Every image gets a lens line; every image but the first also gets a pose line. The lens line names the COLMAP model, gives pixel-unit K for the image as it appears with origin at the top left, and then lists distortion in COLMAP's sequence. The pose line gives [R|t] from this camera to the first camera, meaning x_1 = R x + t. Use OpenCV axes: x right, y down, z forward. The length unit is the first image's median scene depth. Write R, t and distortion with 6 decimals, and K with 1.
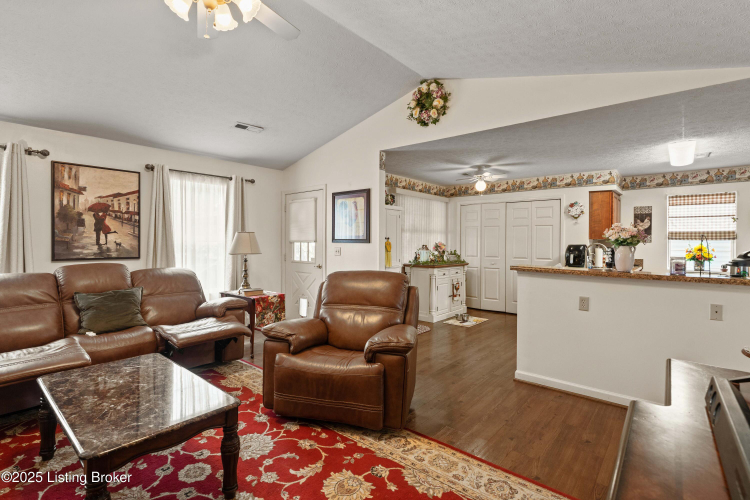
lens RADIAL K [[356.6, 0, 374.5], [0, 356.6, 241.8], [0, 0, 1]] dist [0.002063, 0.000419]
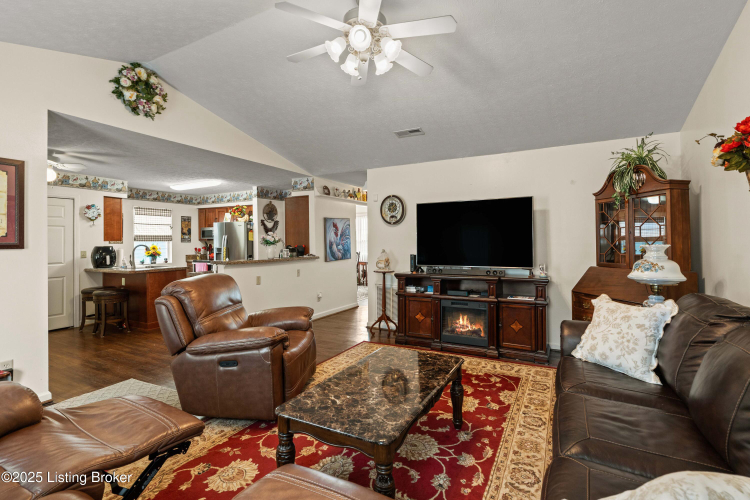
lens RADIAL K [[347.6, 0, 376.3], [0, 347.6, 236.5], [0, 0, 1]] dist [0.000074, -0.000013]
pose [[-0.195925, 0.008088, 0.980586, -0.553582], [0.008909, 0.999939, -0.006467, -0.006654], [-0.980578, 0.007469, -0.195985, 0.396831]]
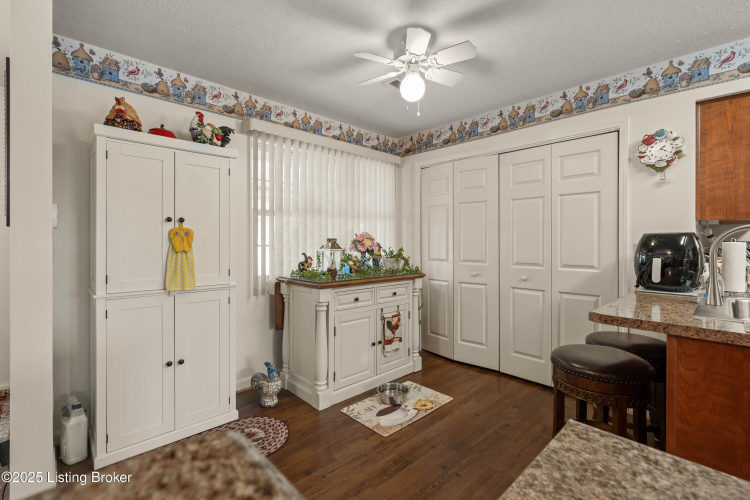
lens RADIAL K [[336.8, 0, 376.7], [0, 336.8, 243.3], [0, 0, 1]] dist [0.000389, 0.000230]
pose [[0.995769, -0.005456, -0.091727, 0.268060], [0.005680, 0.999981, 0.002181, 0.015914], [0.091713, -0.002693, 0.995782, 0.571286]]
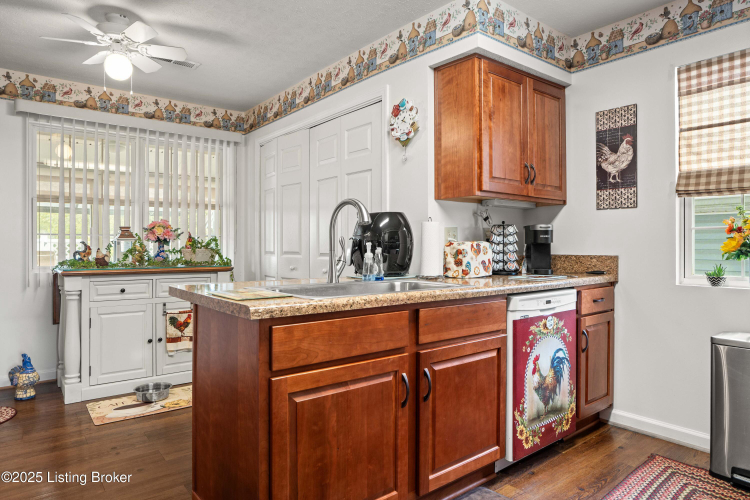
lens RADIAL K [[462.6, 0, 375.3], [0, 462.6, 245.1], [0, 0, 1]] dist [-0.039438, 0.030504]
pose [[0.982814, -0.006601, -0.184482, 0.613522], [0.006063, 0.999976, -0.003480, 0.039333], [0.184501, 0.002302, 0.982830, 0.516582]]
